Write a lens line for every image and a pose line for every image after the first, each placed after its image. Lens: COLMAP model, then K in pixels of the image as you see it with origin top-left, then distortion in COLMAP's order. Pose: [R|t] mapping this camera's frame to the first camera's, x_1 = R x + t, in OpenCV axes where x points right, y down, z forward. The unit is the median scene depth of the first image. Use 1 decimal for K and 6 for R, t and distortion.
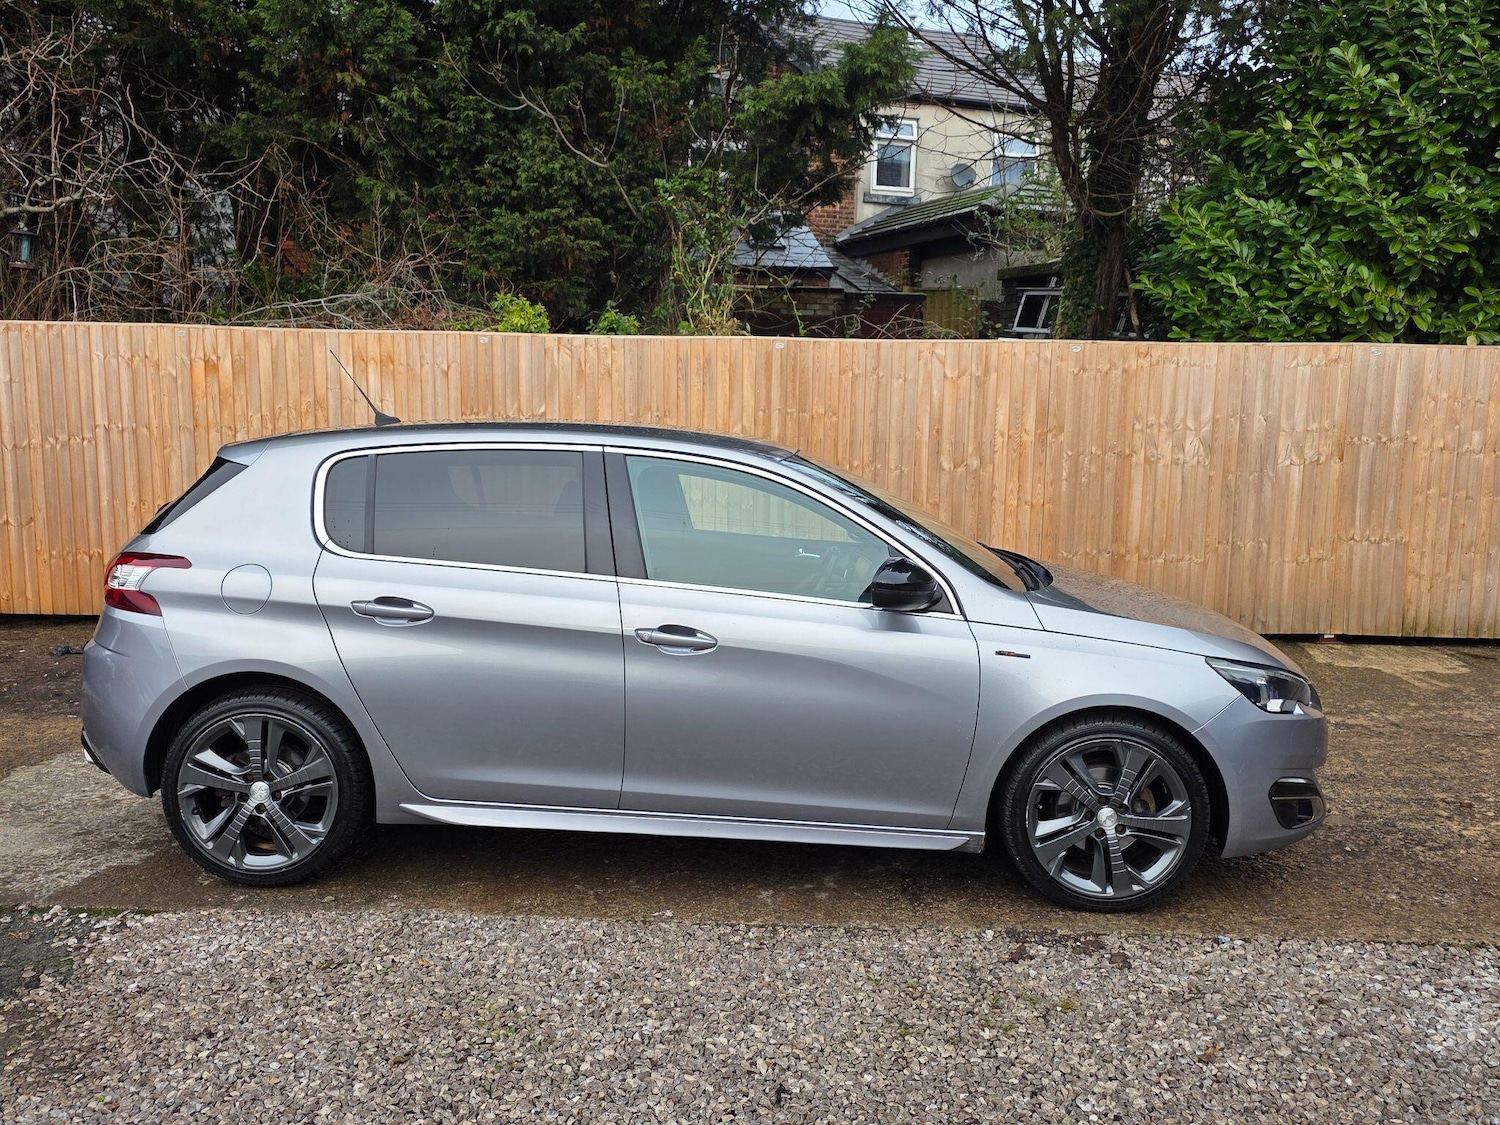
lens RADIAL K [[1306.1, 0, 762.6], [0, 1306.1, 541.9], [0, 0, 1]] dist [0.106437, -0.142264]
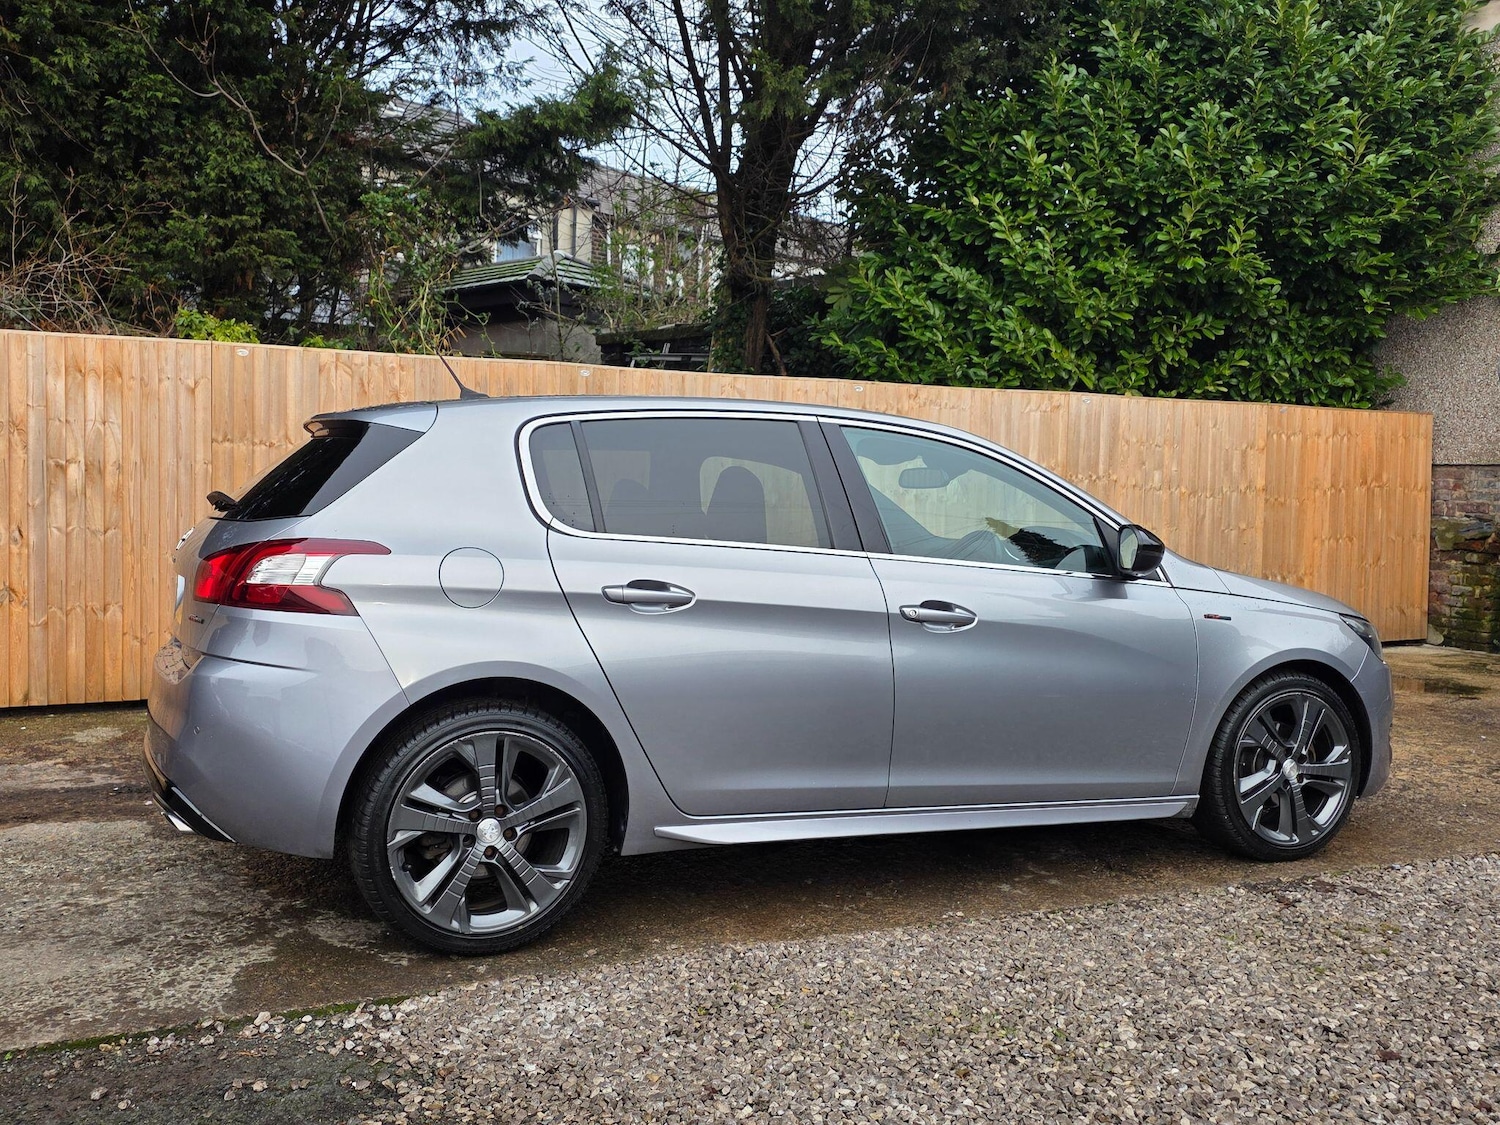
lens RADIAL K [[1350.5, 0, 756.3], [0, 1350.5, 544.5], [0, 0, 1]] dist [0.086849, -0.087868]
pose [[0.900233, -0.017462, 0.435057, -0.295764], [0.050150, 0.996704, -0.063767, 0.038635], [-0.432510, 0.079223, 0.898142, 0.091673]]
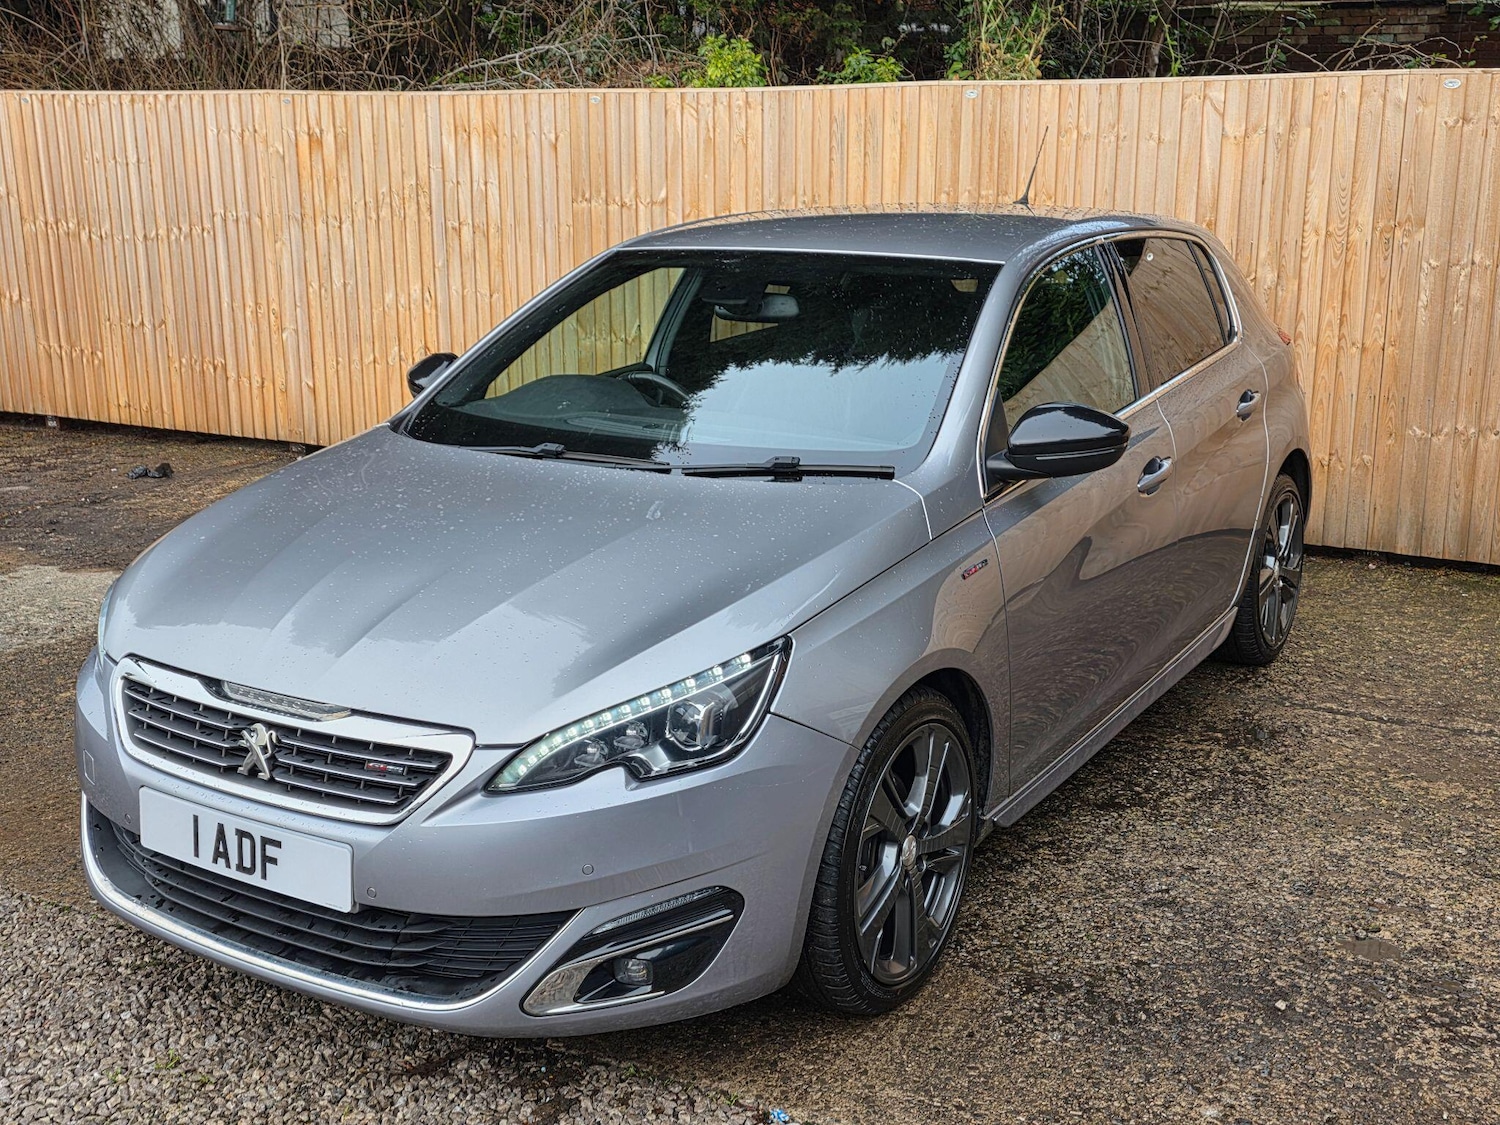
lens RADIAL K [[1665.3, 0, 760.6], [0, 1665.3, 529.0], [0, 0, 1]] dist [0.068763, 0.000000]
pose [[0.893911, 0.085311, -0.440050, 0.308859], [-0.042445, 0.993420, 0.106369, -0.016027], [0.446230, -0.076406, 0.891651, 0.173921]]
